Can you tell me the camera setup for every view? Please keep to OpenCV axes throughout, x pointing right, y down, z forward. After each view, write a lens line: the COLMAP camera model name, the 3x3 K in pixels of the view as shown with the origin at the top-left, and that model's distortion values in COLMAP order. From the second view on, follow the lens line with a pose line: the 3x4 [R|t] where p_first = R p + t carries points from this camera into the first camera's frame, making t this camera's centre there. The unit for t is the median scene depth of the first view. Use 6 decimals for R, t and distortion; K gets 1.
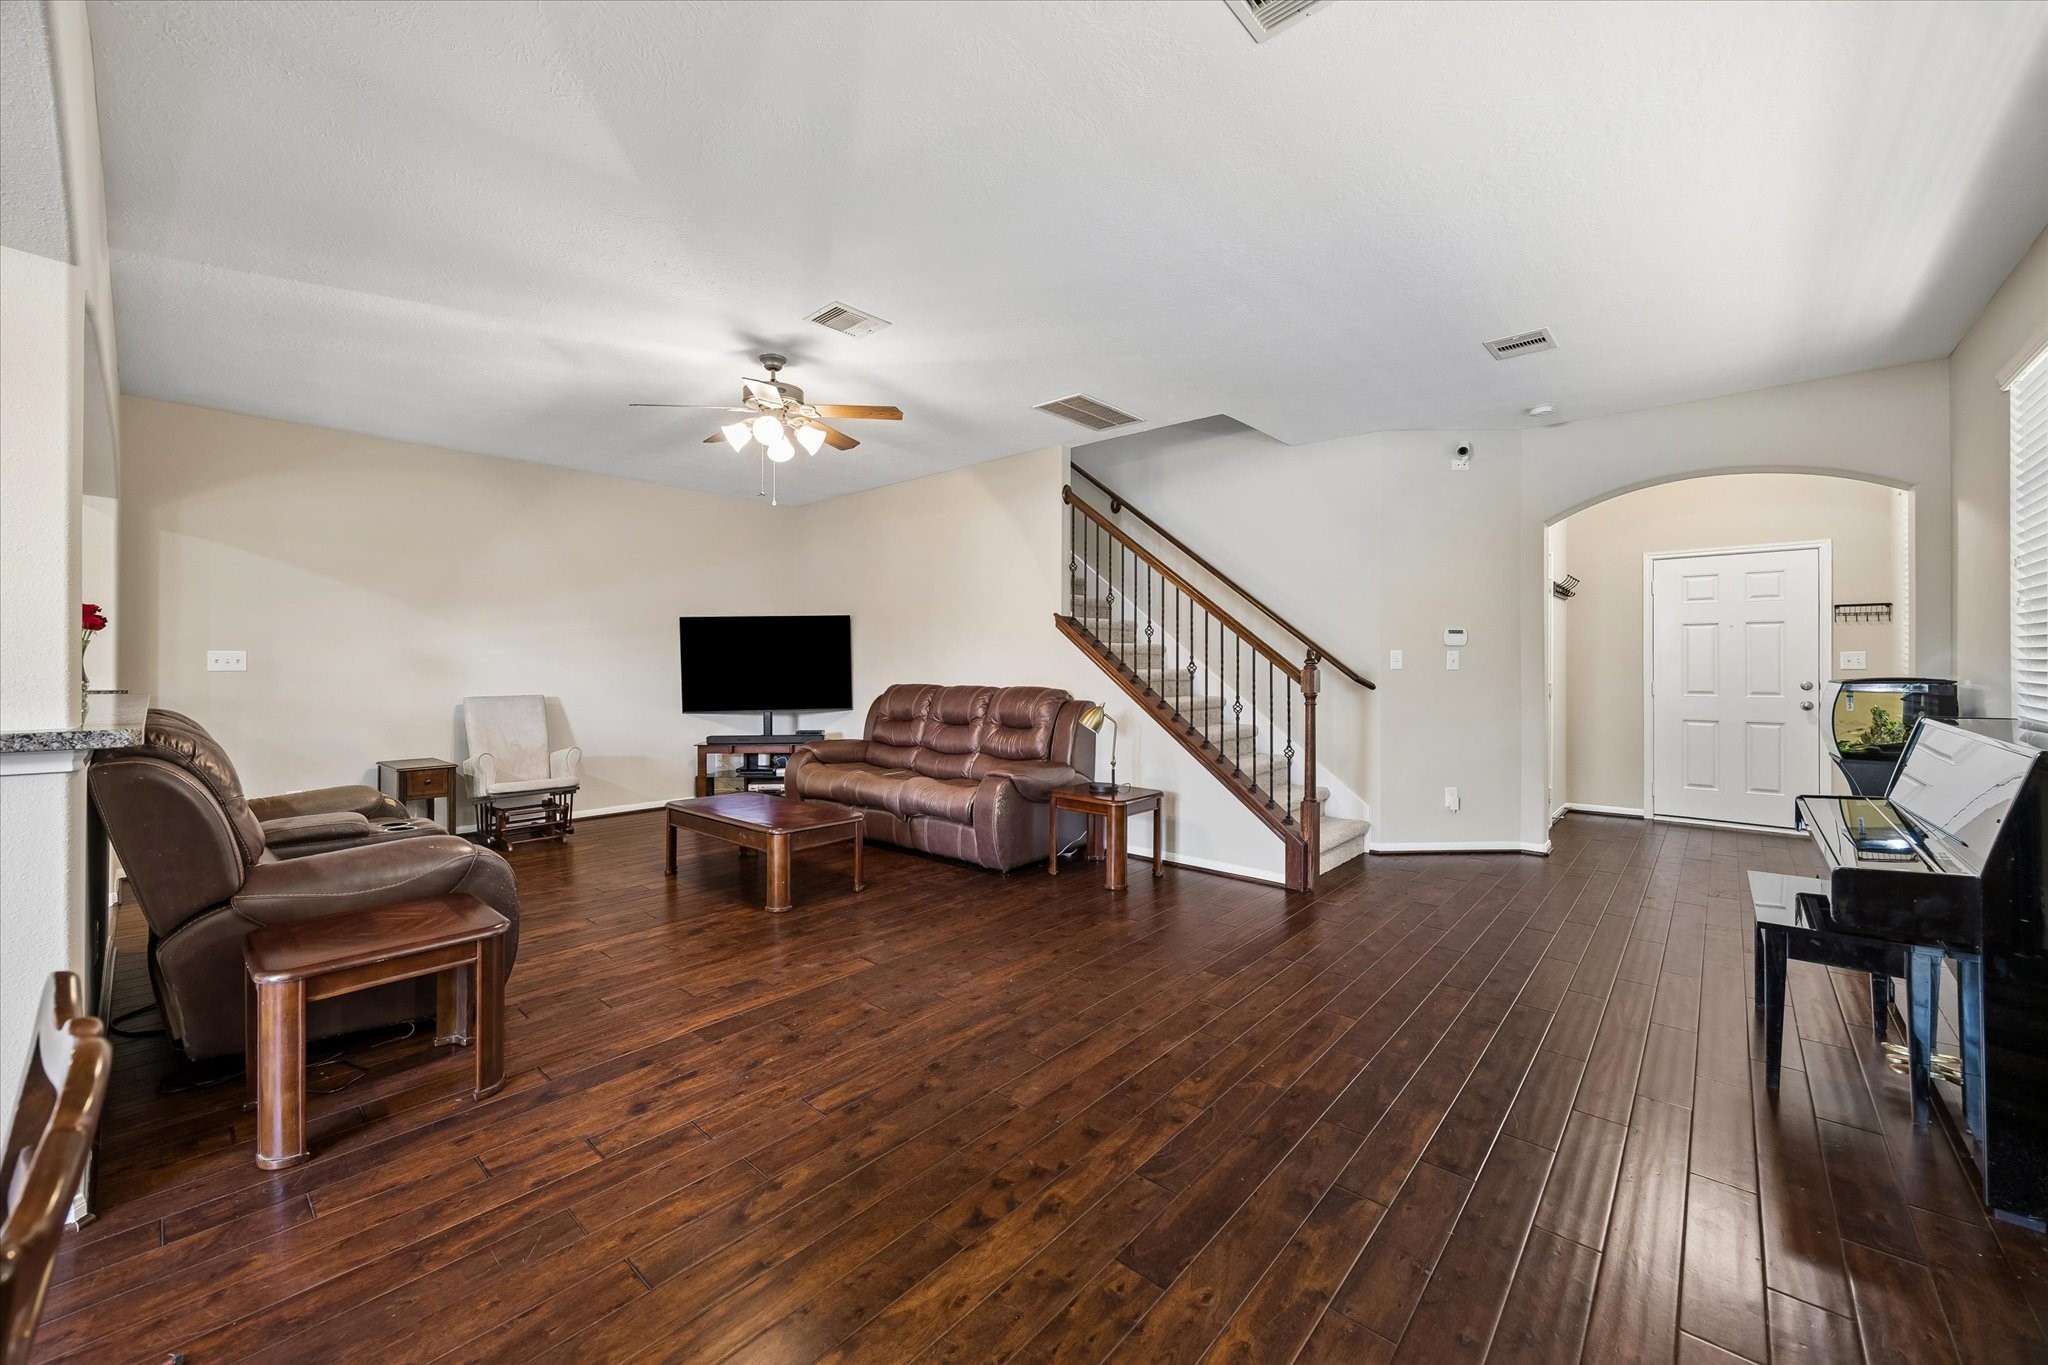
lens RADIAL K [[782.7, 0, 1012.4], [0, 782.7, 653.1], [0, 0, 1]] dist [0.000493, 0.000617]
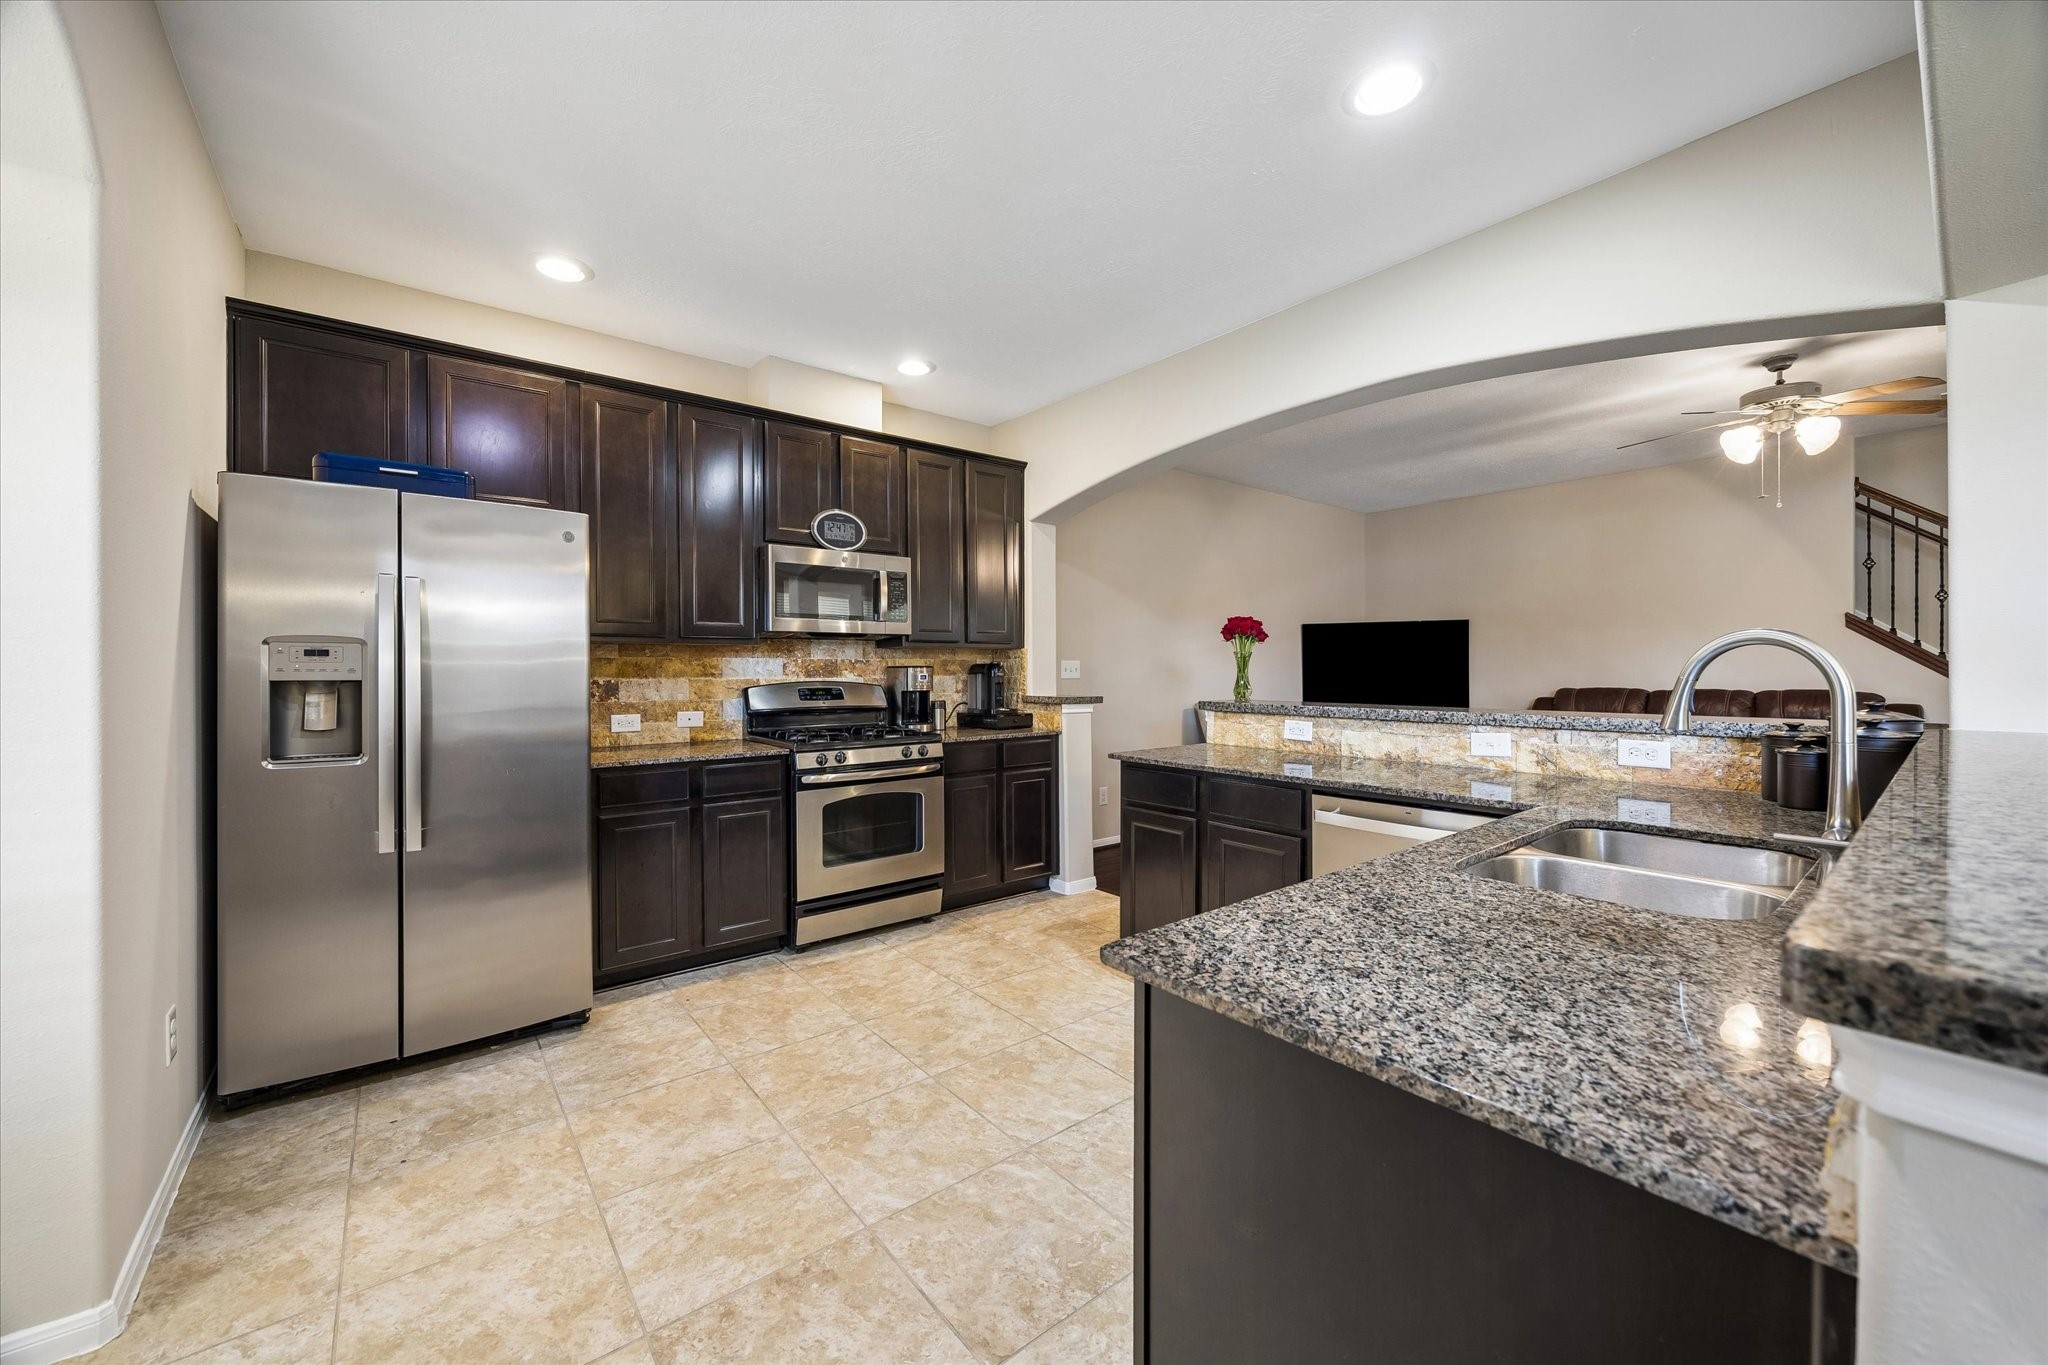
lens RADIAL K [[782.7, 0, 1014.9], [0, 782.7, 670.3], [0, 0, 1]] dist [0.000493, 0.000617]
pose [[0.985690, -0.005738, -0.168470, -0.816863], [0.008720, 0.999818, 0.016968, -0.007274], [0.168342, -0.018194, 0.985561, -0.102501]]
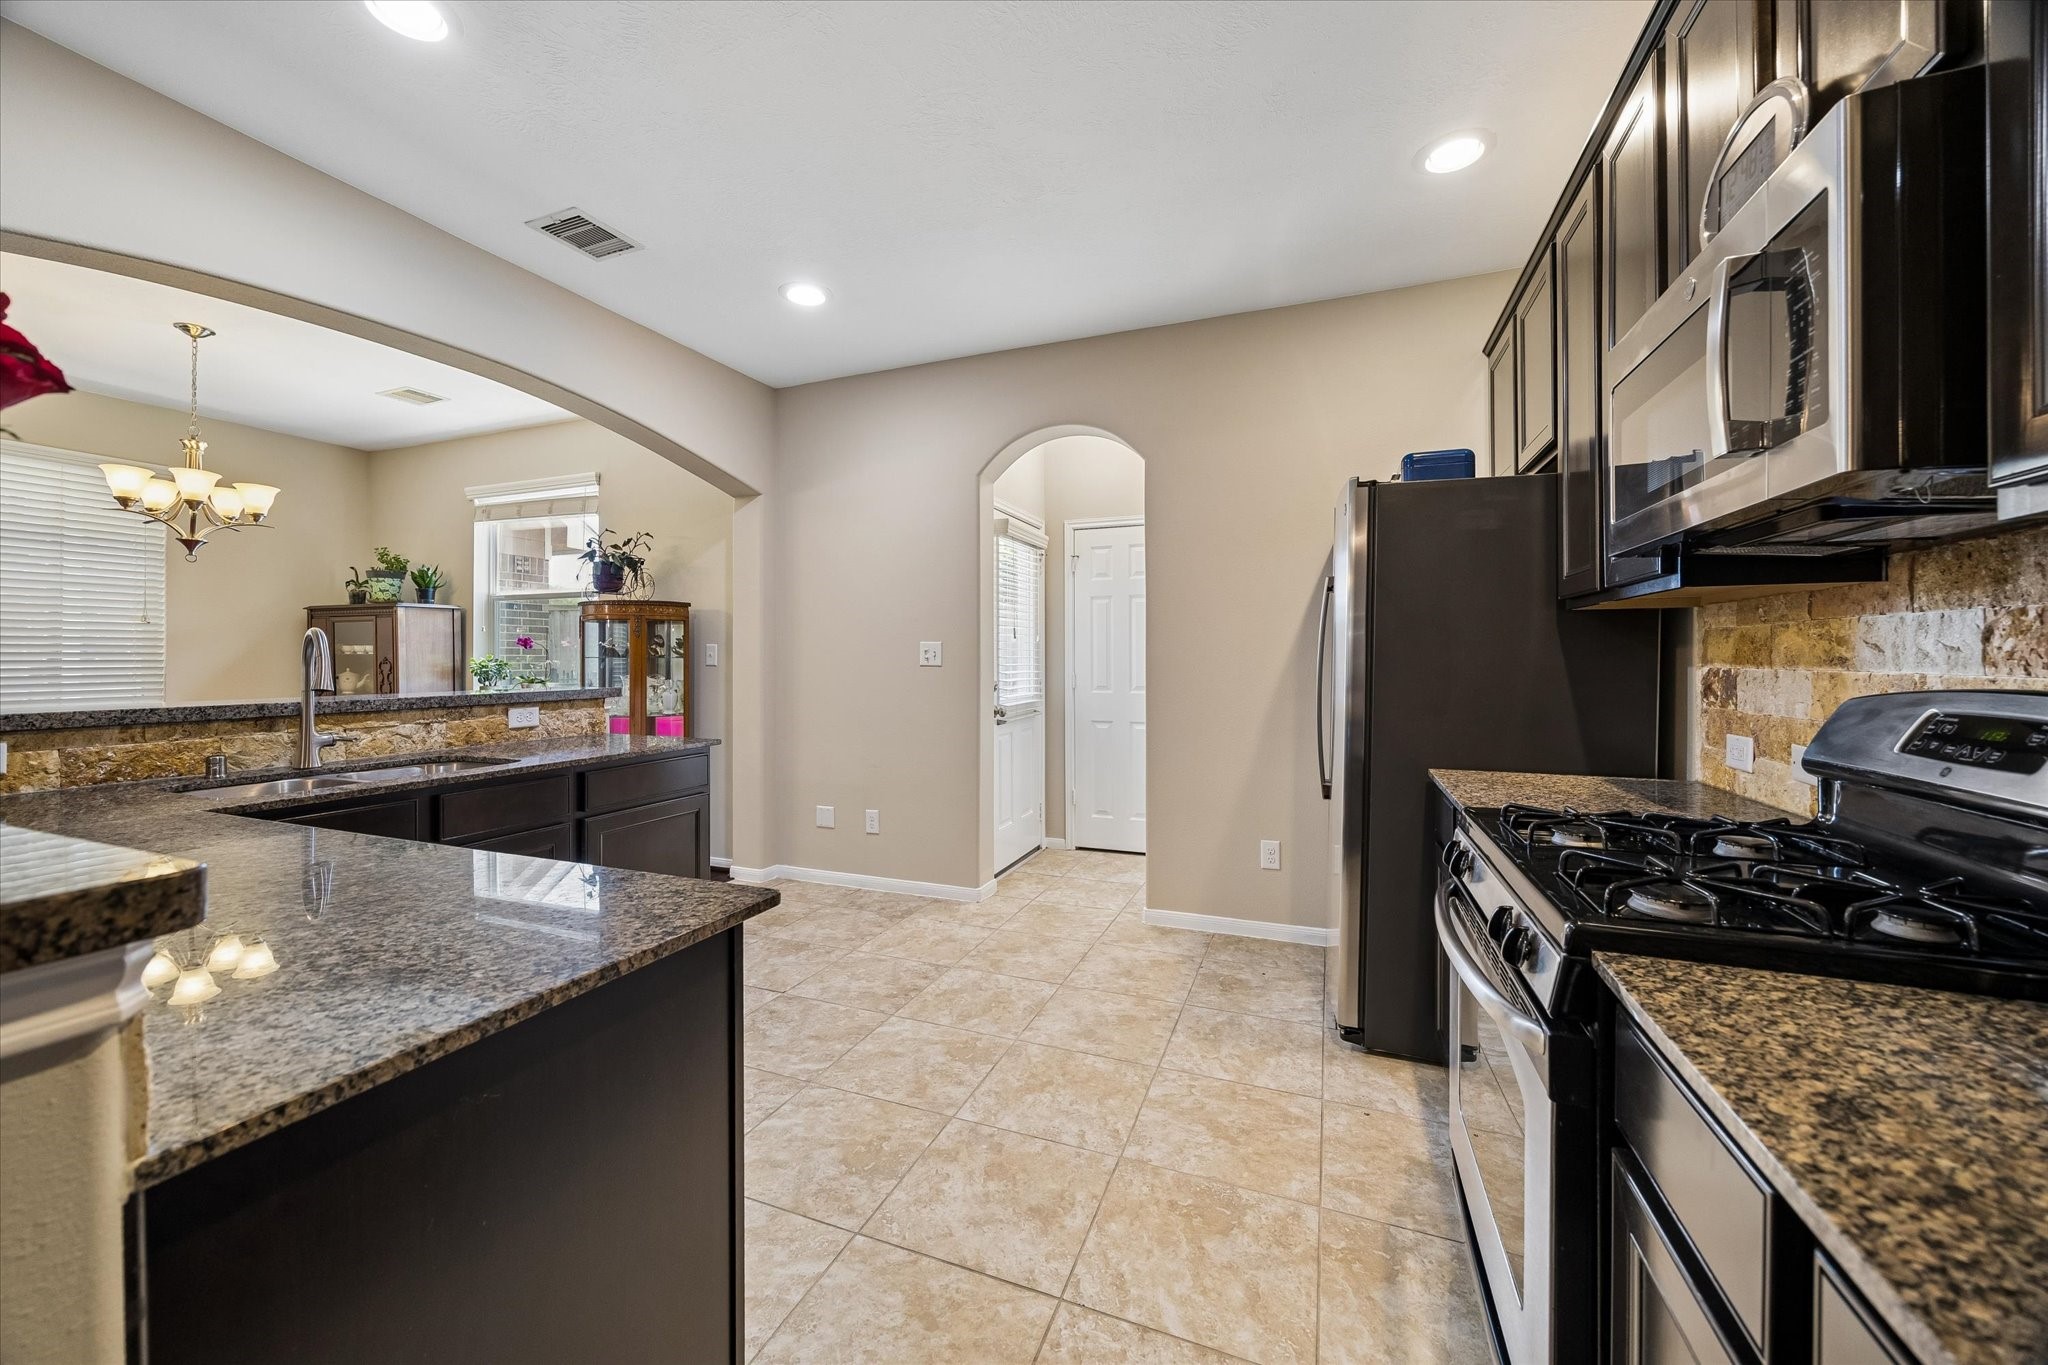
lens RADIAL K [[782.7, 0, 1007.4], [0, 782.7, 647.0], [0, 0, 1]] dist [0.000493, 0.000617]
pose [[-0.942956, -0.008194, -0.332815, -0.834275], [0.002651, 0.999481, -0.032119, 0.009610], [0.332905, -0.031169, -0.942445, 0.711818]]
